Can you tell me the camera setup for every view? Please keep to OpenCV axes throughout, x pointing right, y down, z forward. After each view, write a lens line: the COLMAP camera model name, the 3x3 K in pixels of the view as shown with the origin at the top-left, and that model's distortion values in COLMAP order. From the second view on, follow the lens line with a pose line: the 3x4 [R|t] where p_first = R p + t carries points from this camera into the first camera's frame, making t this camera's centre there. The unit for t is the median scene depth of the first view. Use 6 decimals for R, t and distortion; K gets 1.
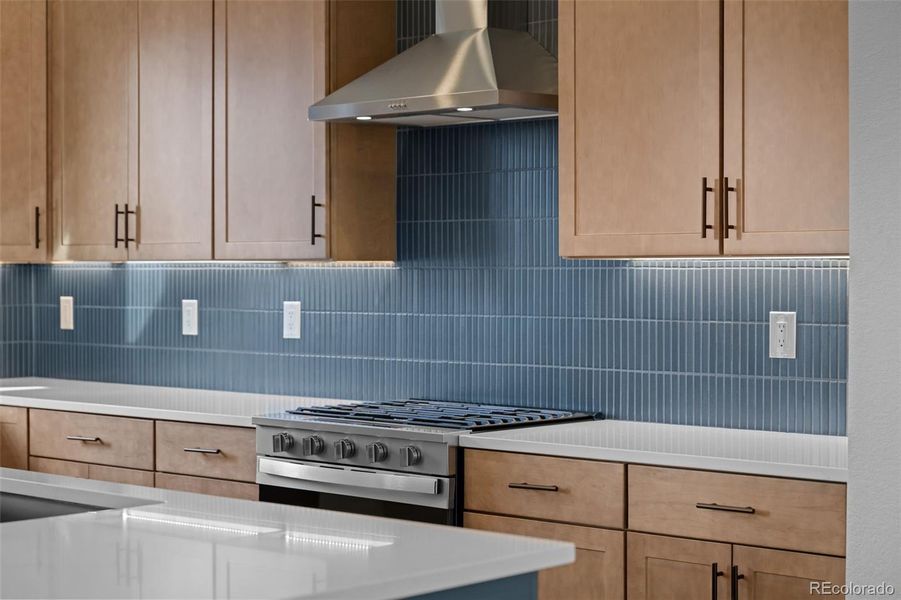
lens RADIAL K [[1719.0, 0, 450.2], [0, 1719.0, 295.4], [0, 0, 1]] dist [-0.015703, 0.000000]
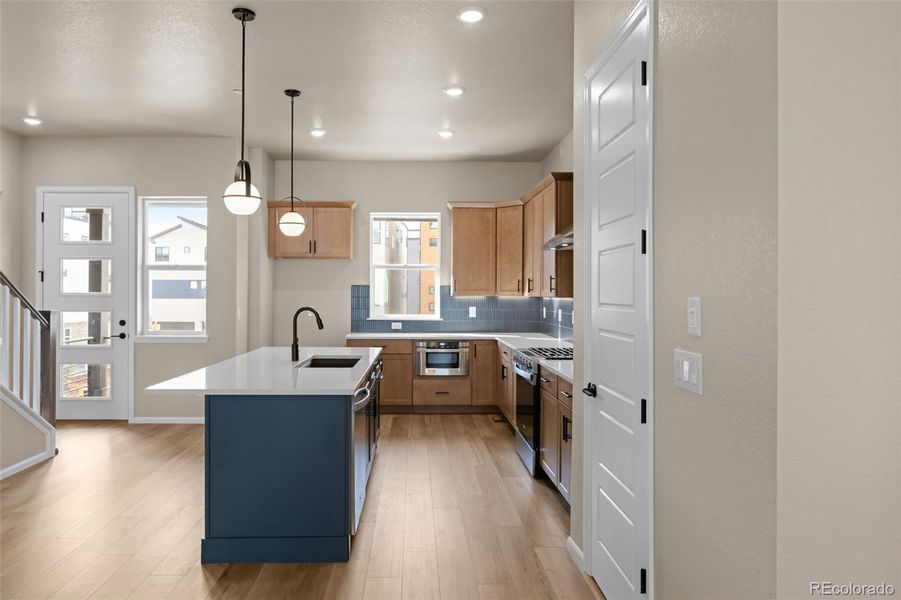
lens RADIAL K [[574.6, 0, 430.5], [0, 574.6, 289.7], [0, 0, 1]] dist [-0.012519, -0.001790]
pose [[0.689484, -0.000594, -0.724301, 0.548117], [-0.014746, 0.999781, -0.014857, -0.018050], [0.724151, 0.020924, 0.689324, 0.197095]]
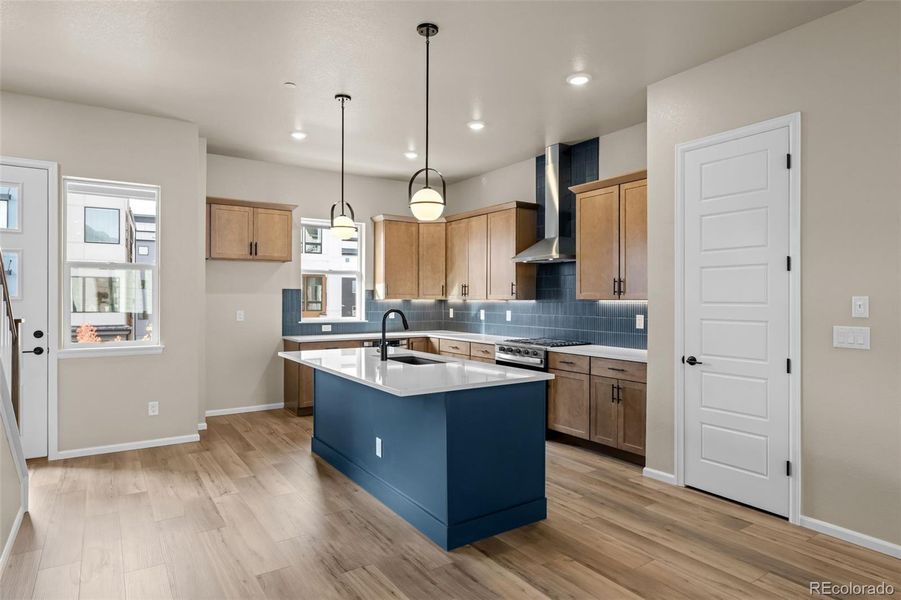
lens RADIAL K [[518.1, 0, 457.8], [0, 518.1, 300.5], [0, 0, 1]] dist [-0.006992, -0.001773]
pose [[0.971985, 0.003165, -0.235022, 0.076847], [-0.005983, 0.999918, -0.011278, -0.006548], [0.234967, 0.012368, 0.971925, -0.124772]]
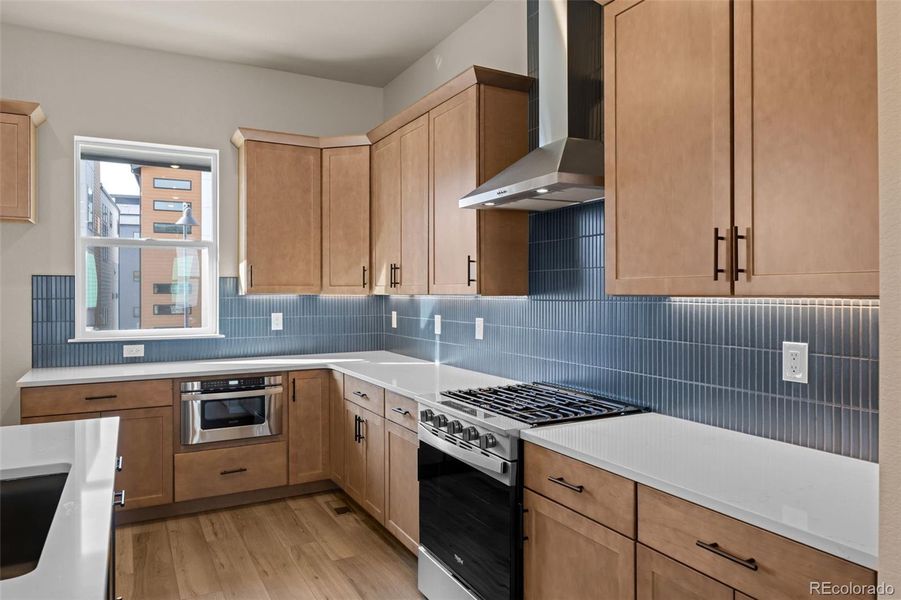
lens RADIAL K [[601.1, 0, 456.8], [0, 601.1, 292.4], [0, 0, 1]] dist [-0.006182, 0.004802]
pose [[0.944667, -0.001030, -0.328028, 0.106392], [-0.003281, 0.999915, -0.012591, -0.018329], [0.328013, 0.012970, 0.944584, 0.519090]]
